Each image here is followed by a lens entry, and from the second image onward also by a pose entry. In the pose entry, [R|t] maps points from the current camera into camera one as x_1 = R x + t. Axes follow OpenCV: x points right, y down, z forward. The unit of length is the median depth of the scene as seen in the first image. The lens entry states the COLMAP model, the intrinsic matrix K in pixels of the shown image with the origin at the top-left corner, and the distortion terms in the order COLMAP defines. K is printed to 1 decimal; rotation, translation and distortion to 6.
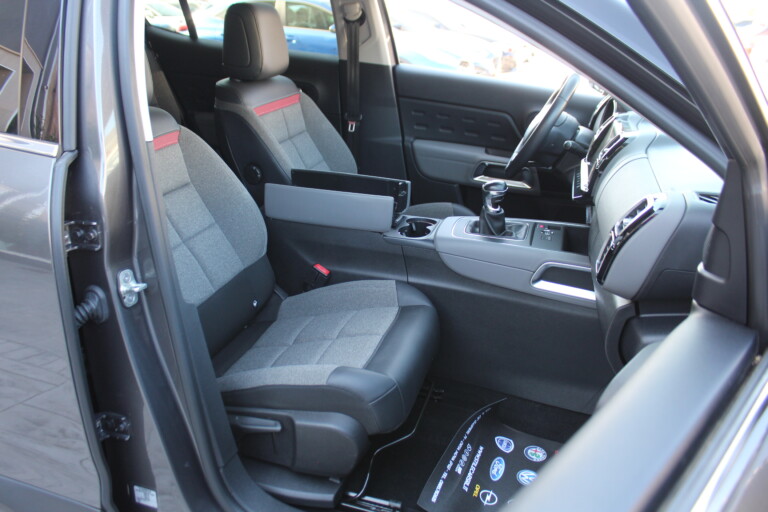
lens RADIAL K [[640.3, 0, 383.5], [0, 640.3, 255.6], [0, 0, 1]] dist [-0.165982, 0.148838]
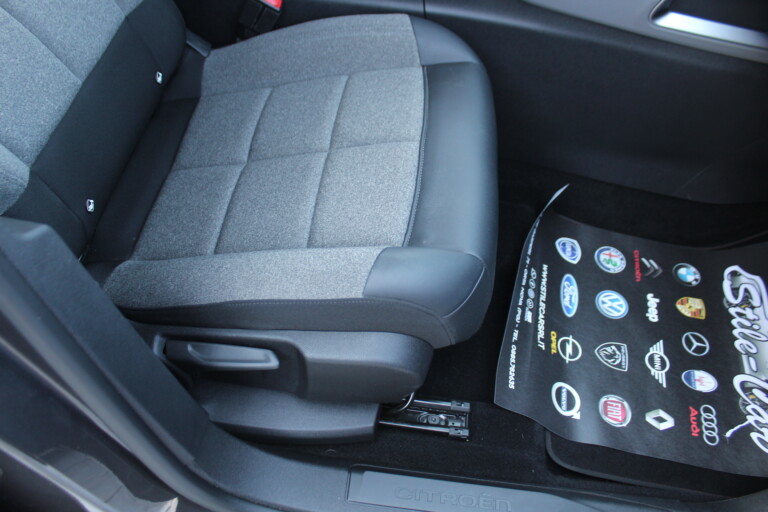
lens RADIAL K [[640.3, 0, 384.4], [0, 640.3, 258.1], [0, 0, 1]] dist [-0.165982, 0.148838]
pose [[0.983156, -0.127621, 0.130833, -0.107022], [0.041677, 0.853525, 0.519382, -0.069431], [-0.177953, -0.505181, 0.844467, 0.455809]]
